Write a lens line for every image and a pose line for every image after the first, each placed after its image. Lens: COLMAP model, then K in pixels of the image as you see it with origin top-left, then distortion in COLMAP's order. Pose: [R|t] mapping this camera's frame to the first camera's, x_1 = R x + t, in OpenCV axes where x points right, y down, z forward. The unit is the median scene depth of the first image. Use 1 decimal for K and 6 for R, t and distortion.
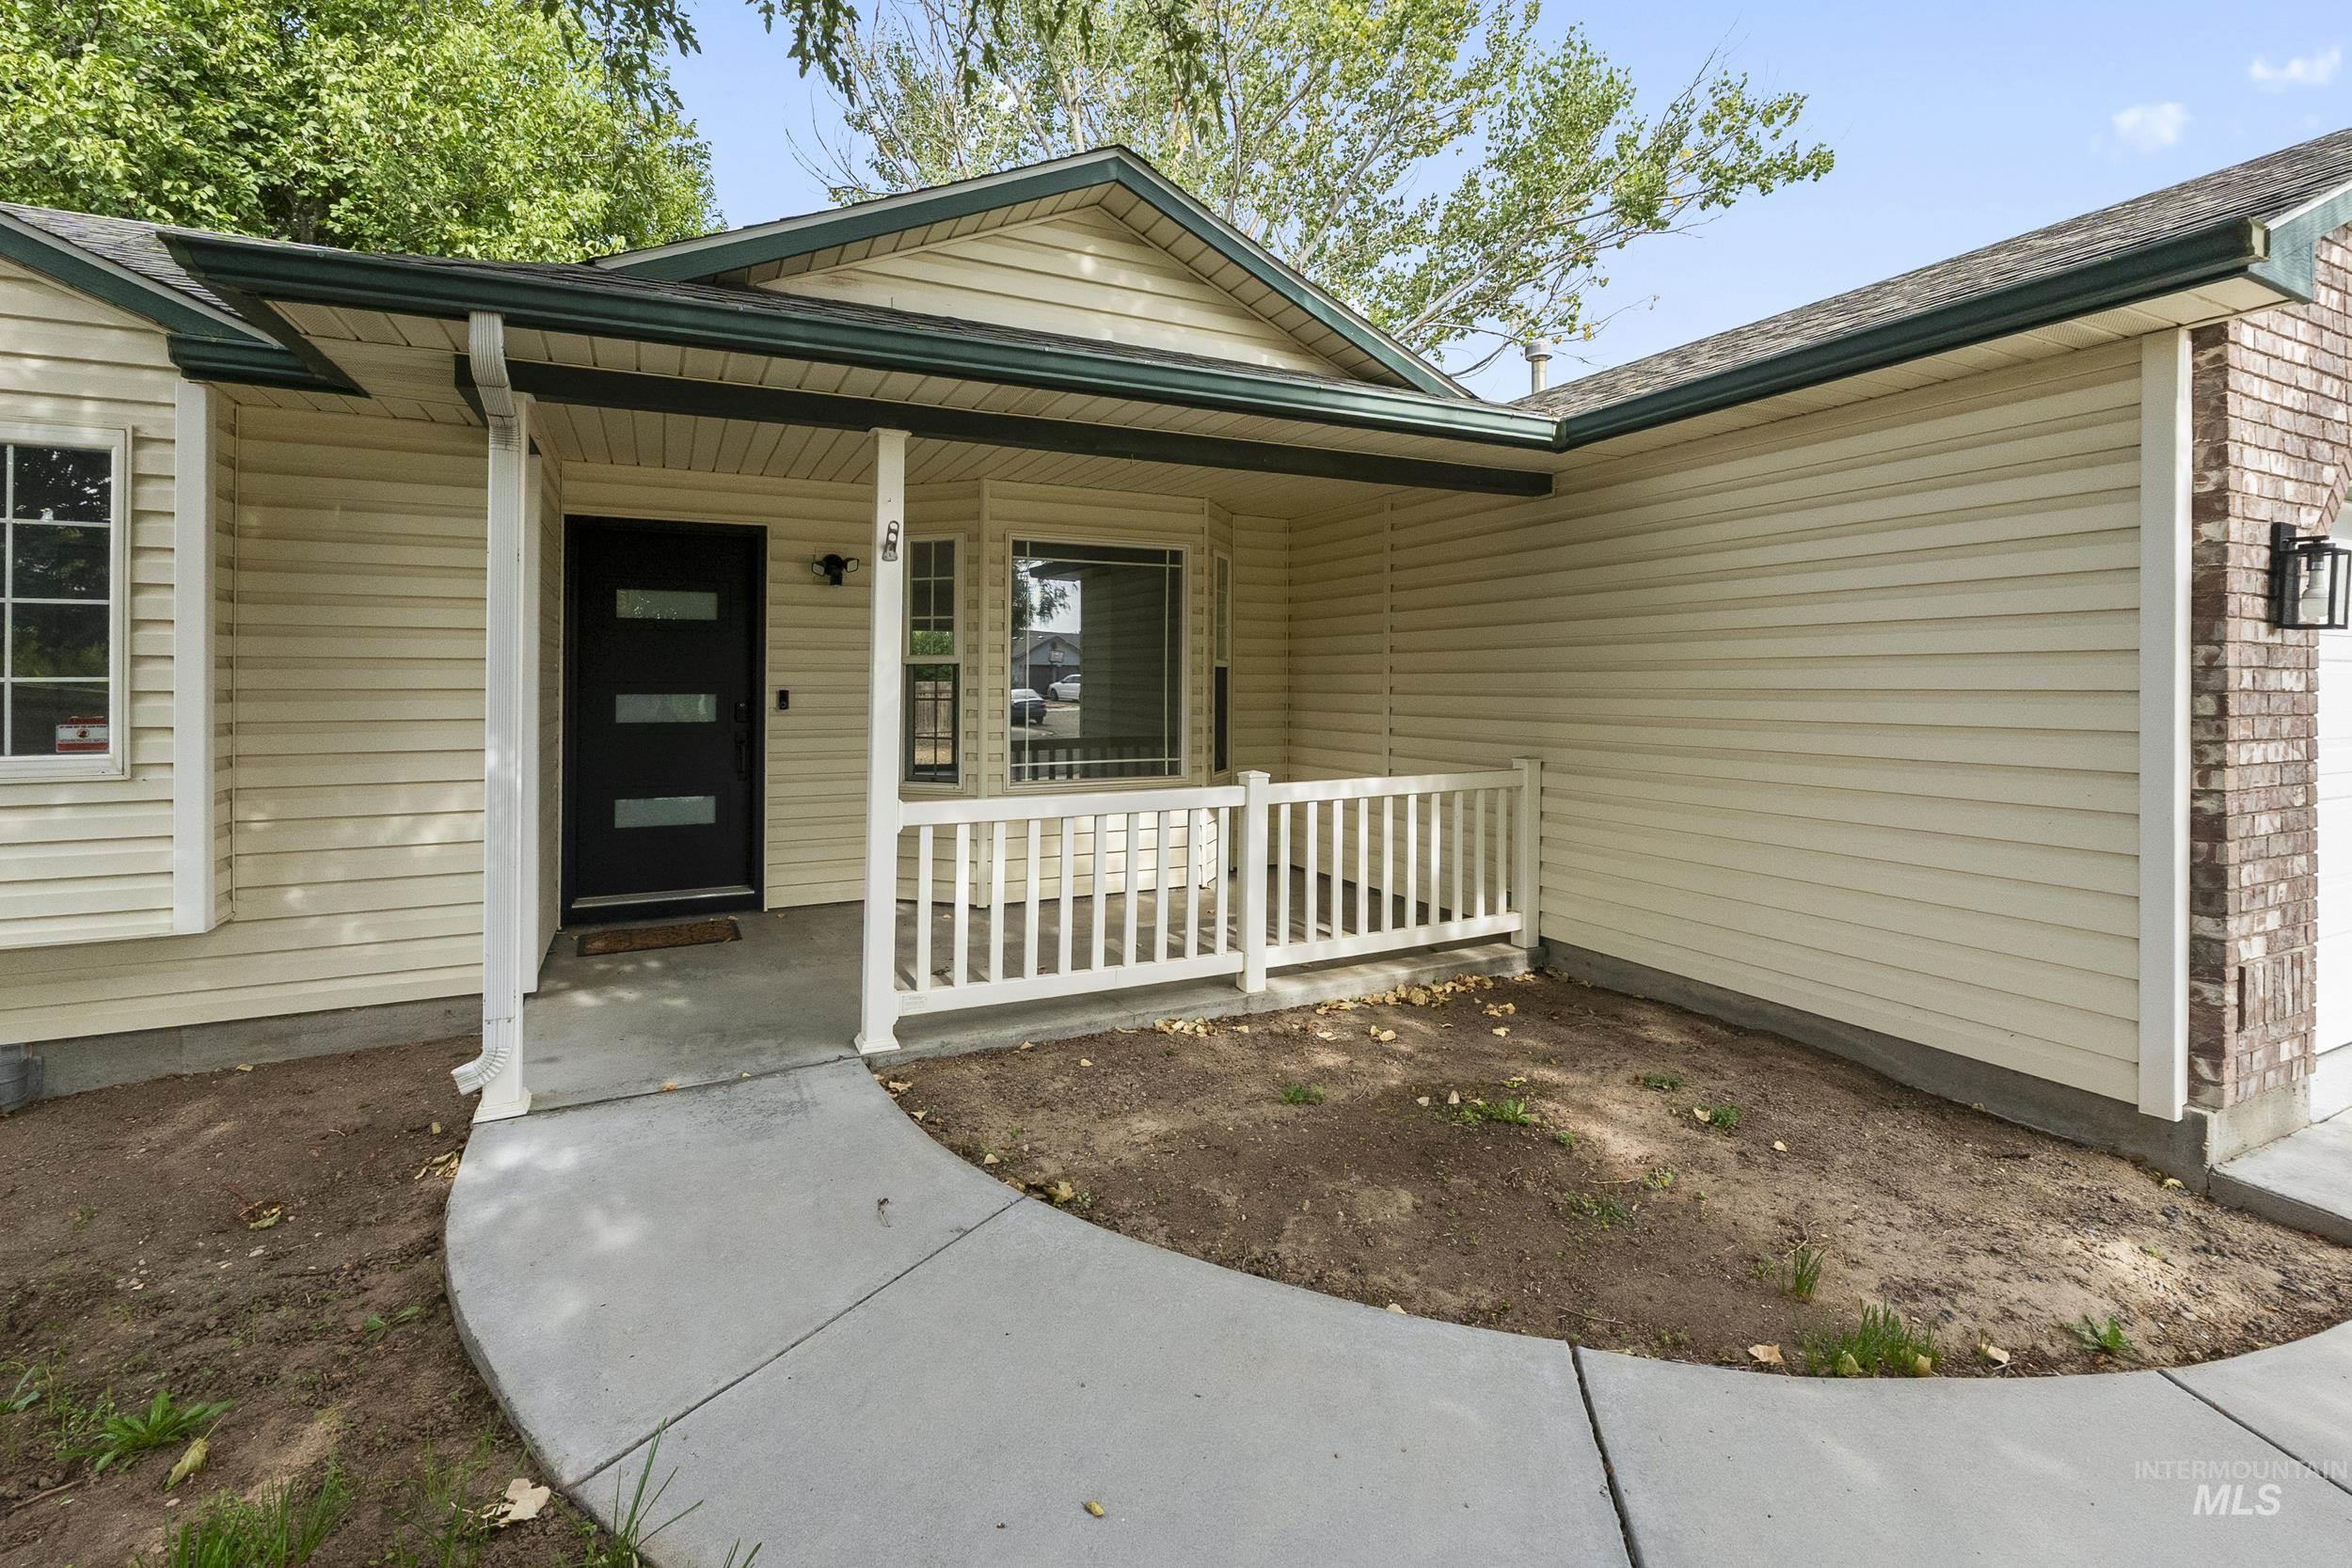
lens RADIAL K [[1050.8, 0, 1174.5], [0, 1050.8, 673.5], [0, 0, 1]] dist [-0.001901, -0.000176]
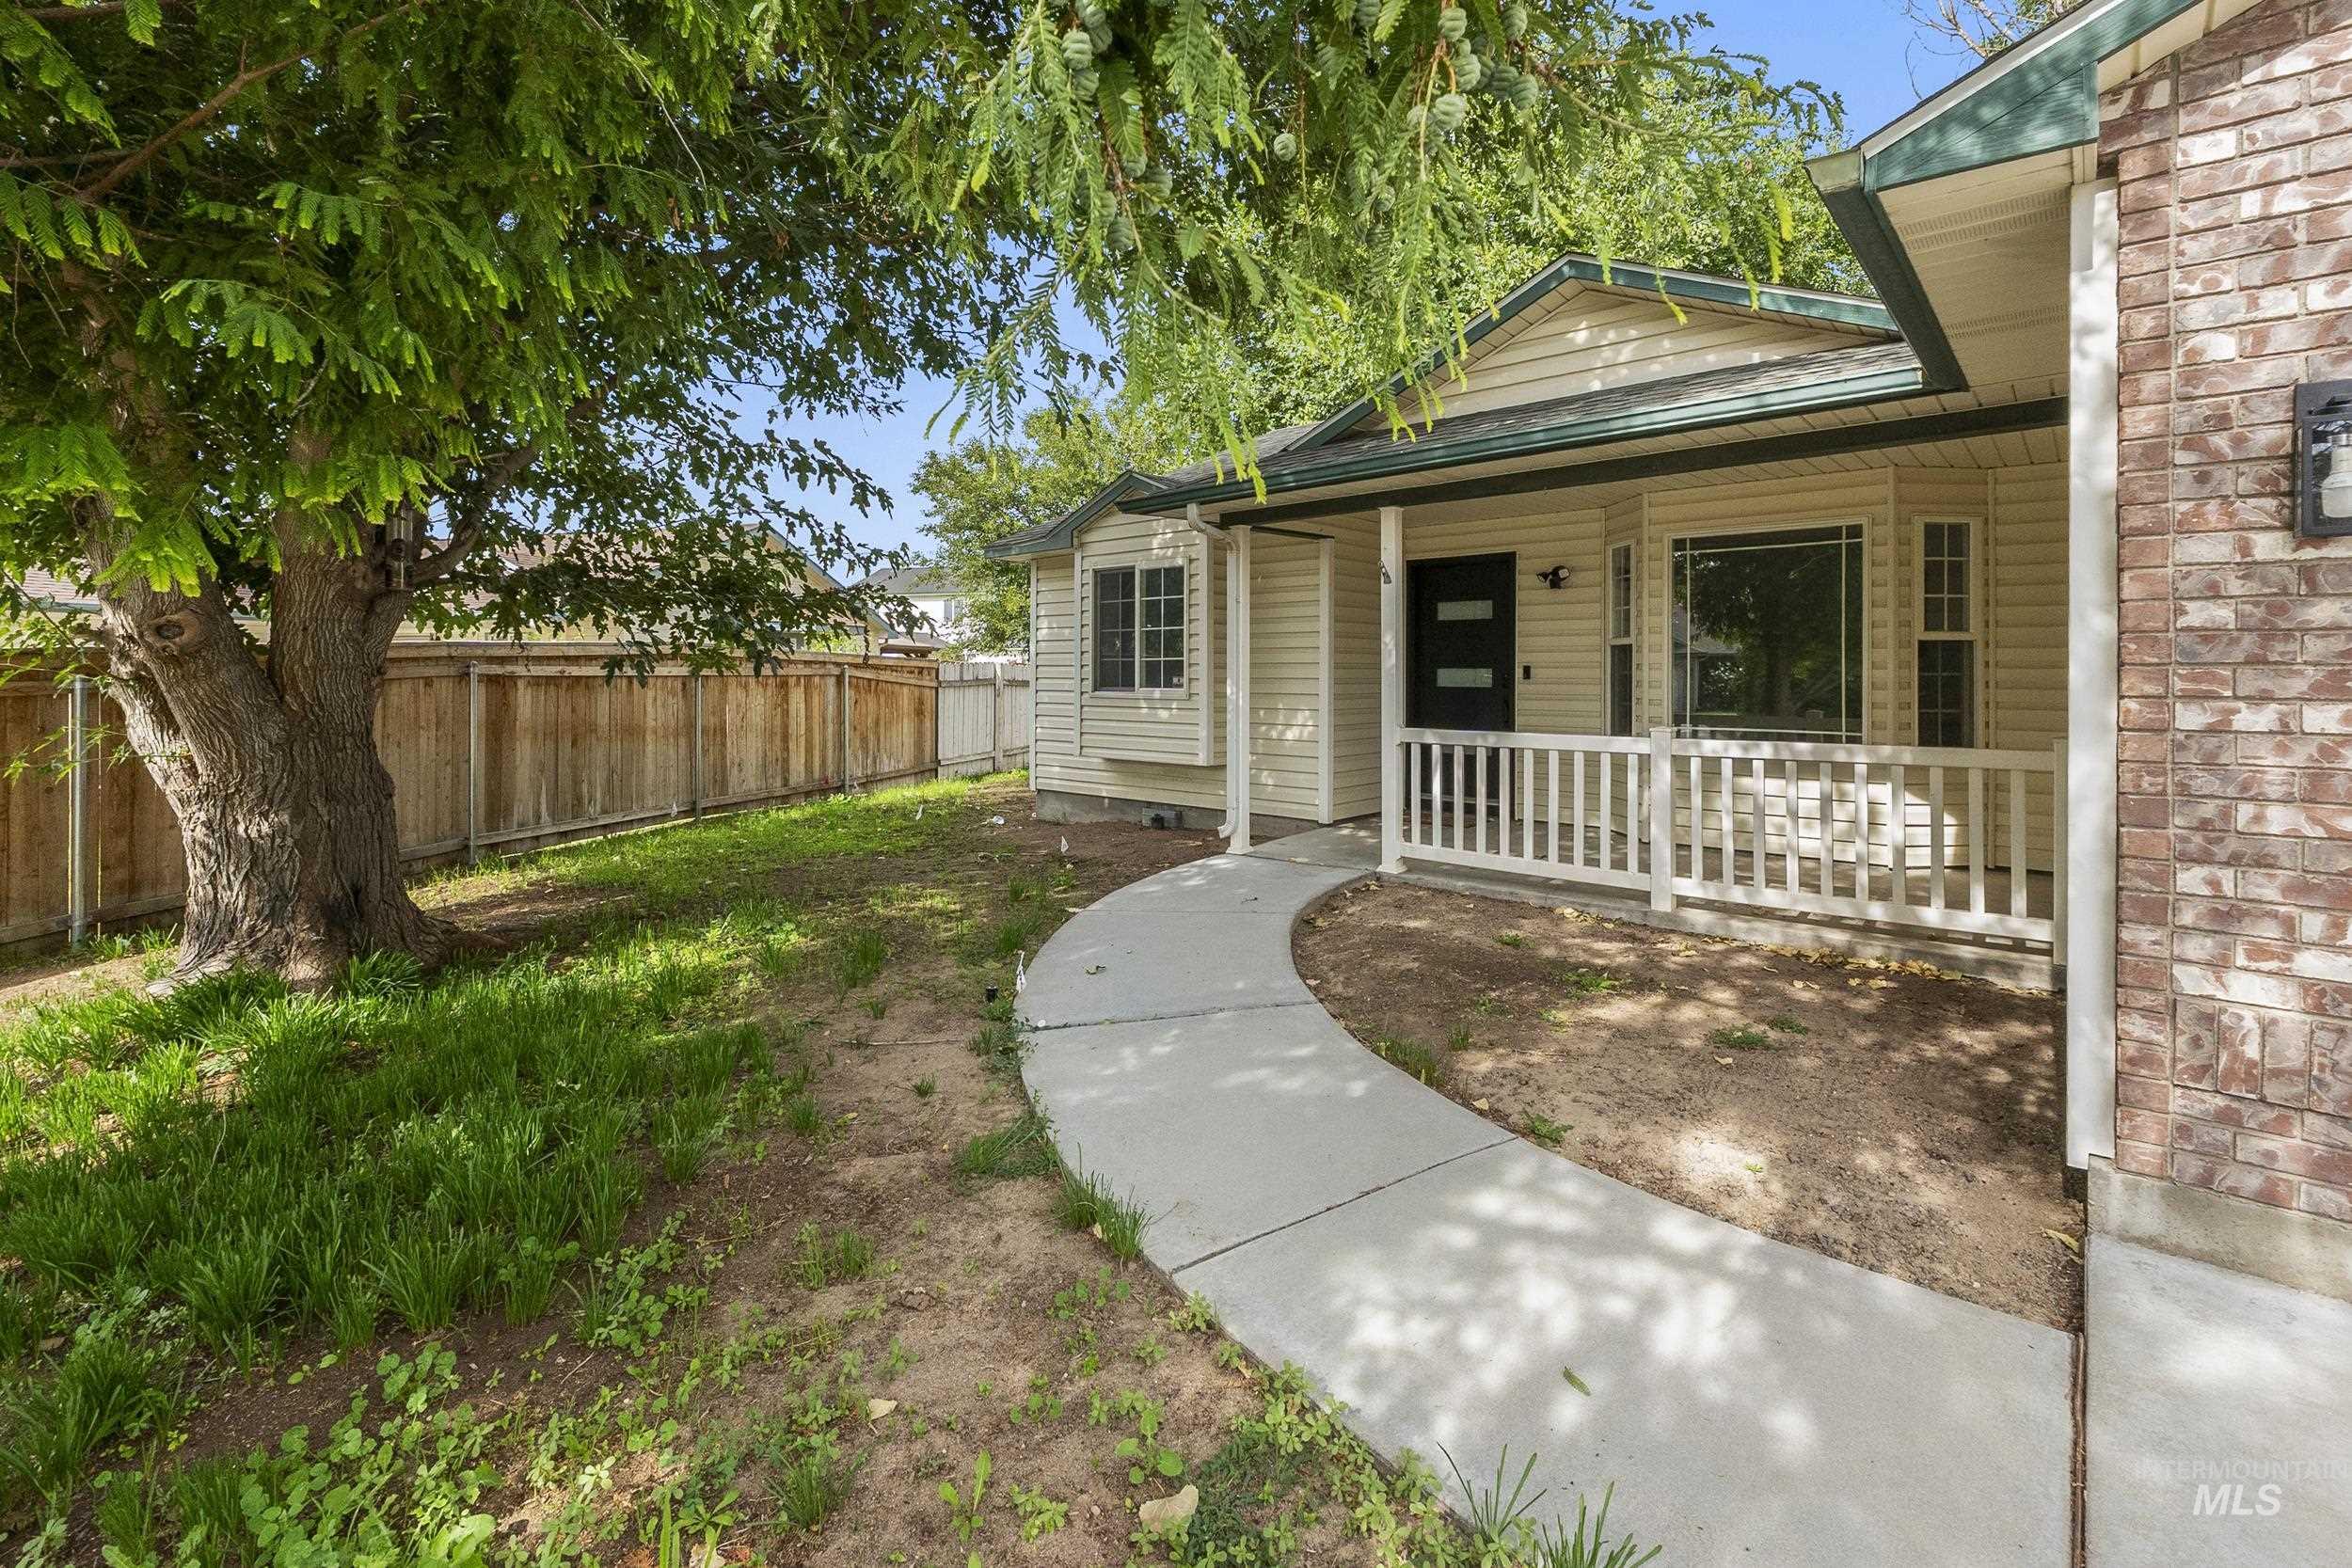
lens RADIAL K [[1050.8, 0, 1174.5], [0, 1050.8, 673.5], [0, 0, 1]] dist [-0.001901, -0.000176]
pose [[0.375166, -0.000152, -0.926958, 0.936474], [0.004868, 0.999987, 0.001806, 0.026398], [0.926945, -0.005190, 0.375162, 0.034823]]
